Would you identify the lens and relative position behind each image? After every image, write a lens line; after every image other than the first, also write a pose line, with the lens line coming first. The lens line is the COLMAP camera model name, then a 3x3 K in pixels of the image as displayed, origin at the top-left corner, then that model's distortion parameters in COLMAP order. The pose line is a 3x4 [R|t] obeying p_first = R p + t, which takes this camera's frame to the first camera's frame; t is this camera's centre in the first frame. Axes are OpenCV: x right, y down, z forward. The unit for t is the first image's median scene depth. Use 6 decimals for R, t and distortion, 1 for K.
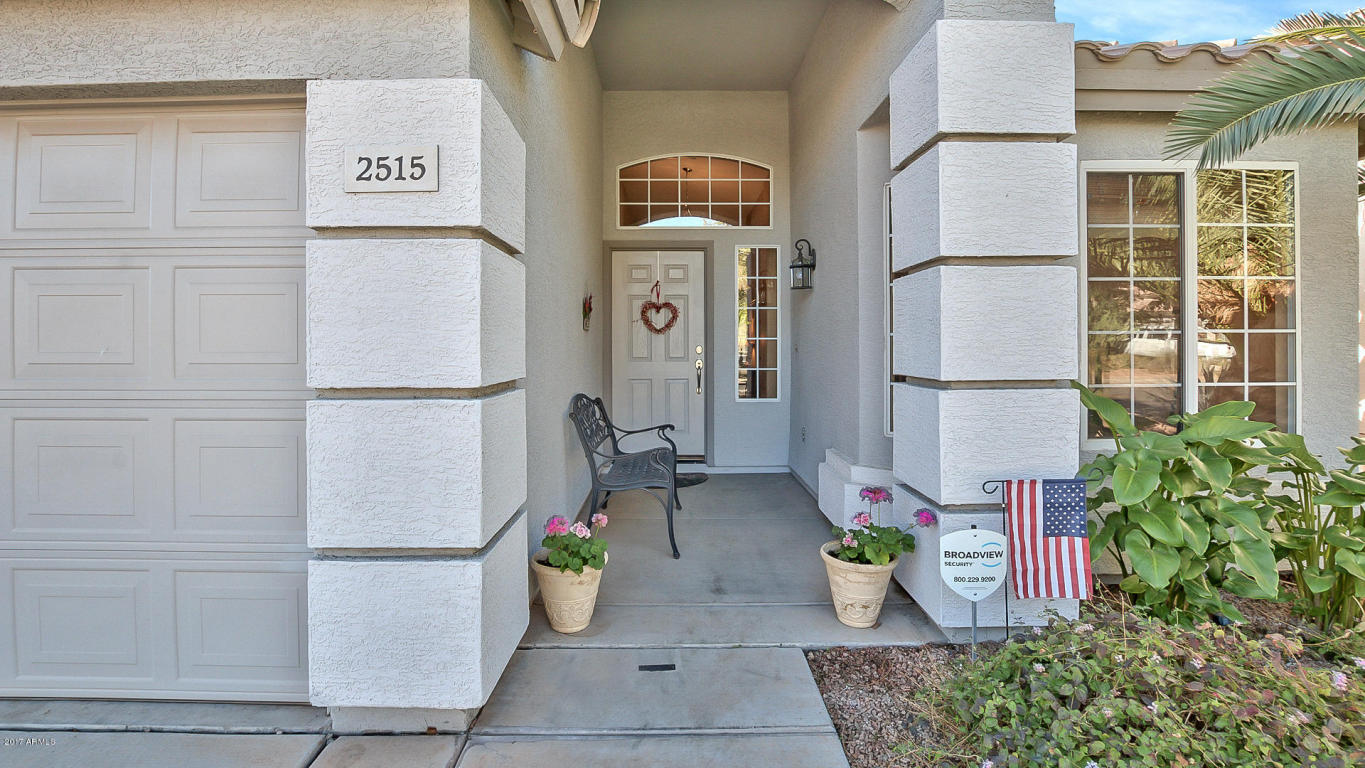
lens RADIAL K [[634.7, 0, 675.8], [0, 634.7, 343.3], [0, 0, 1]] dist [-0.029173, 0.001246]
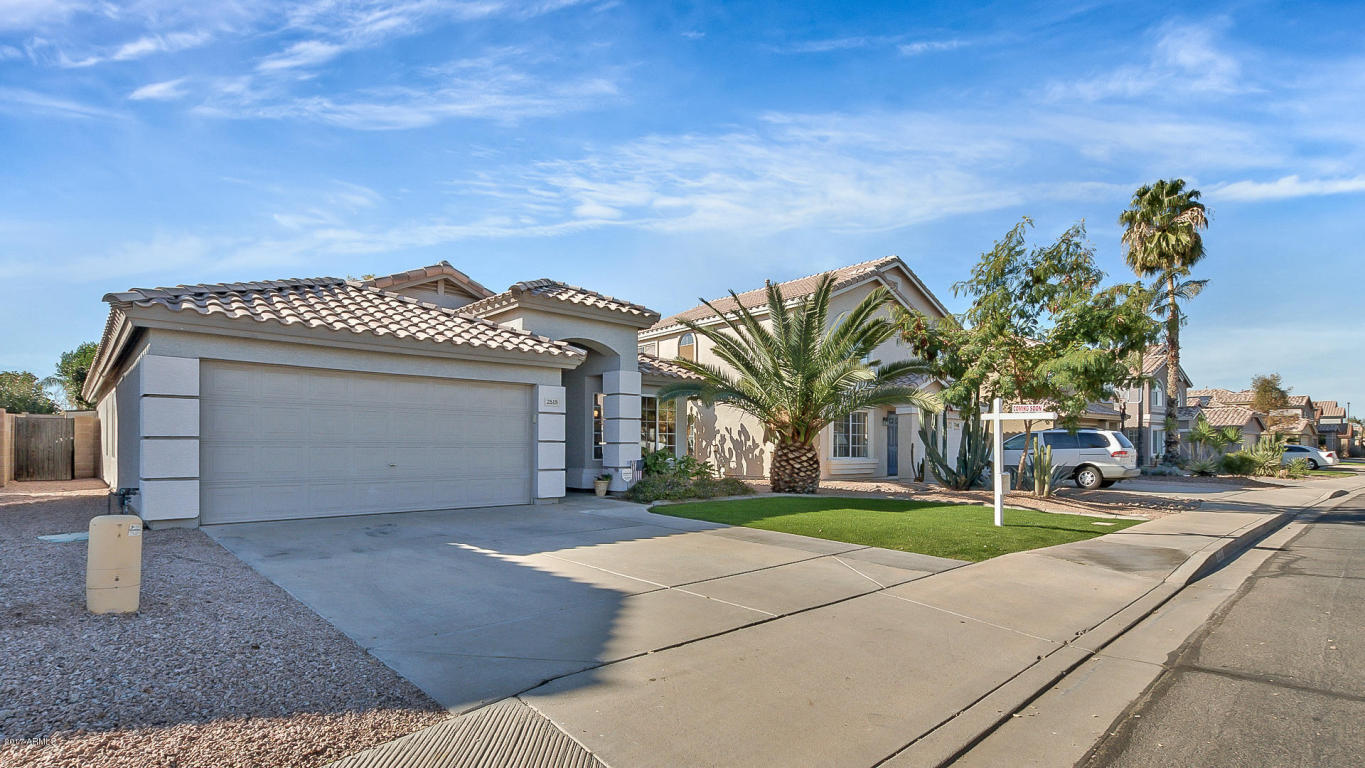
lens RADIAL K [[630.6, 0, 676.2], [0, 630.6, 380.1], [0, 0, 1]] dist [-0.028778, 0.001333]
pose [[0.738457, 0.075225, 0.670091, -2.318450], [-0.007725, 0.994636, -0.103145, 0.069745], [-0.674256, 0.070992, 0.735077, -2.651388]]
